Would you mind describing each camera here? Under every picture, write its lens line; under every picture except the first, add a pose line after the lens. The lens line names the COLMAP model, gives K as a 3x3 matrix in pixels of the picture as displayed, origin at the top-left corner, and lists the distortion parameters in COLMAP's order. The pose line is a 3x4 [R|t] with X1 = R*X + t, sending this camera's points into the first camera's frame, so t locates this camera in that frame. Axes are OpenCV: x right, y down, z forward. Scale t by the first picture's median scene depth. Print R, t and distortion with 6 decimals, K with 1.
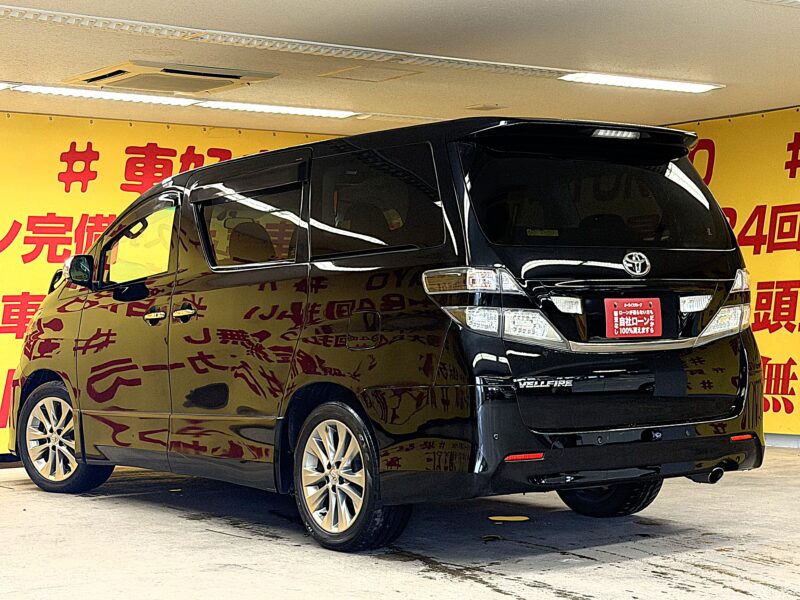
lens RADIAL K [[1575.6, 0, 377.2], [0, 1575.6, 299.0], [0, 0, 1]] dist [-0.013752, 1.839274]
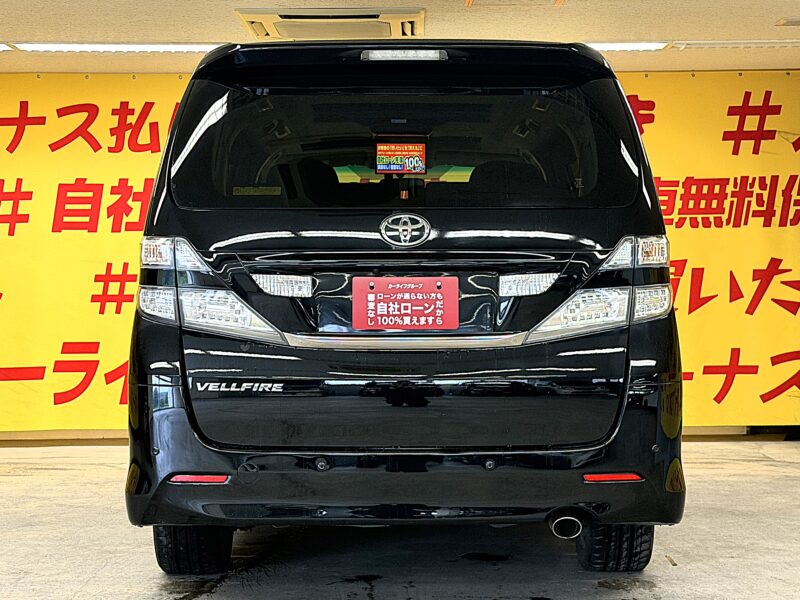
lens RADIAL K [[1575.6, 0, 377.2], [0, 1575.6, 299.0], [0, 0, 1]] dist [-0.013752, 1.839274]
pose [[0.788766, 0.019758, -0.614376, 0.593415], [-0.004395, 0.999639, 0.026505, -0.009470], [0.614678, -0.018207, 0.788568, 0.403284]]
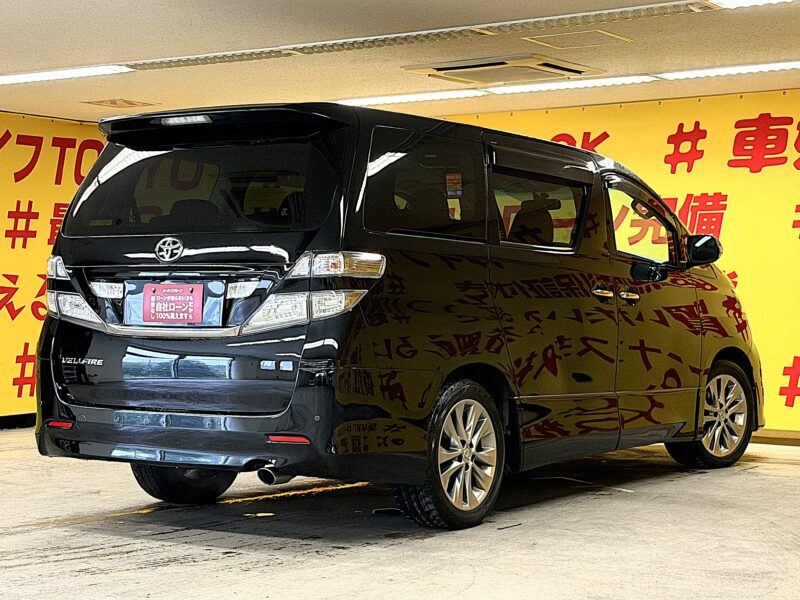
lens RADIAL K [[1575.6, 0, 377.2], [0, 1575.6, 299.0], [0, 0, 1]] dist [-0.013752, 1.839274]
pose [[0.334769, 0.018106, -0.942126, 1.129325], [-0.000431, 0.999818, 0.019061, -0.009892], [0.942300, -0.005975, 0.334716, 0.772446]]
